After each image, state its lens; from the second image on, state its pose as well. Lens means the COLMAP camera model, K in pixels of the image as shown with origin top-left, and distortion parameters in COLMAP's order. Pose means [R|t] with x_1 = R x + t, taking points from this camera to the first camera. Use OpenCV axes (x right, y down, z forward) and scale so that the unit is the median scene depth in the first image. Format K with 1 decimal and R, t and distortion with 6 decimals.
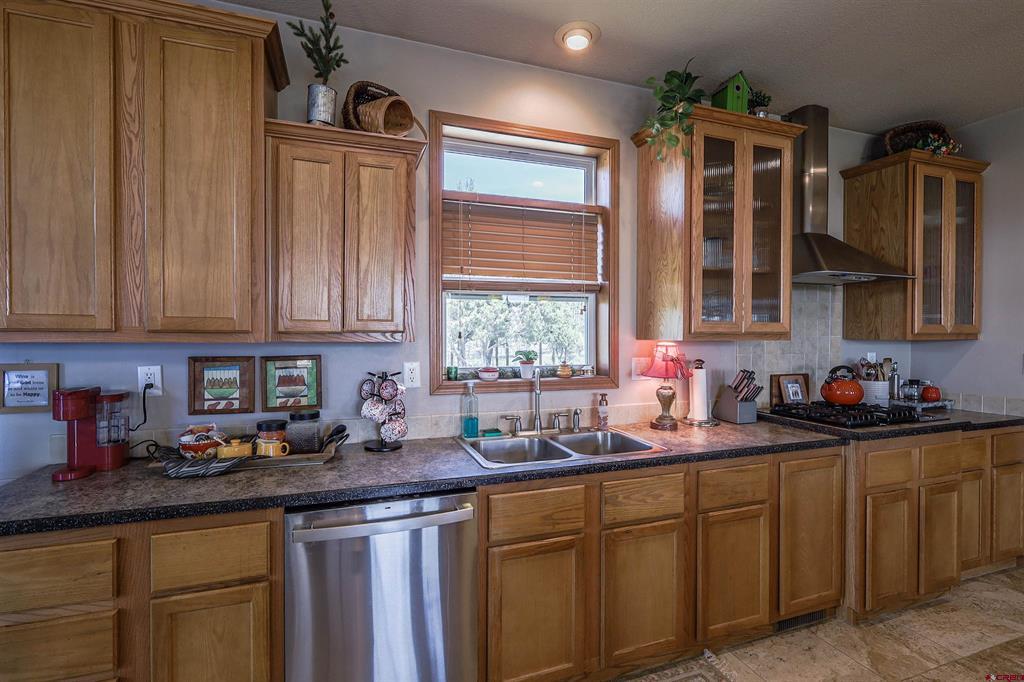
lens RADIAL K [[470.7, 0, 512.3], [0, 470.7, 337.5], [0, 0, 1]] dist [-0.005165, 0.001506]
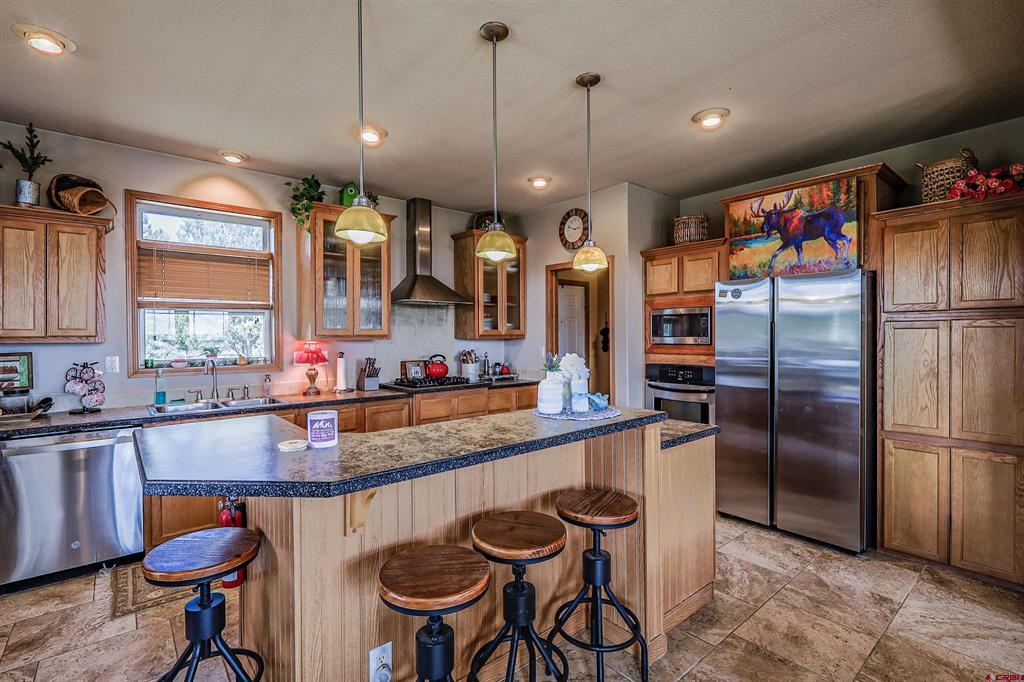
lens RADIAL K [[470.7, 0, 513.5], [0, 470.7, 338.5], [0, 0, 1]] dist [-0.005165, 0.001506]
pose [[0.934896, -0.007159, 0.354851, 0.445979], [0.007496, 0.999972, 0.000427, 0.004799], [-0.354844, 0.002261, 0.934923, -0.838838]]
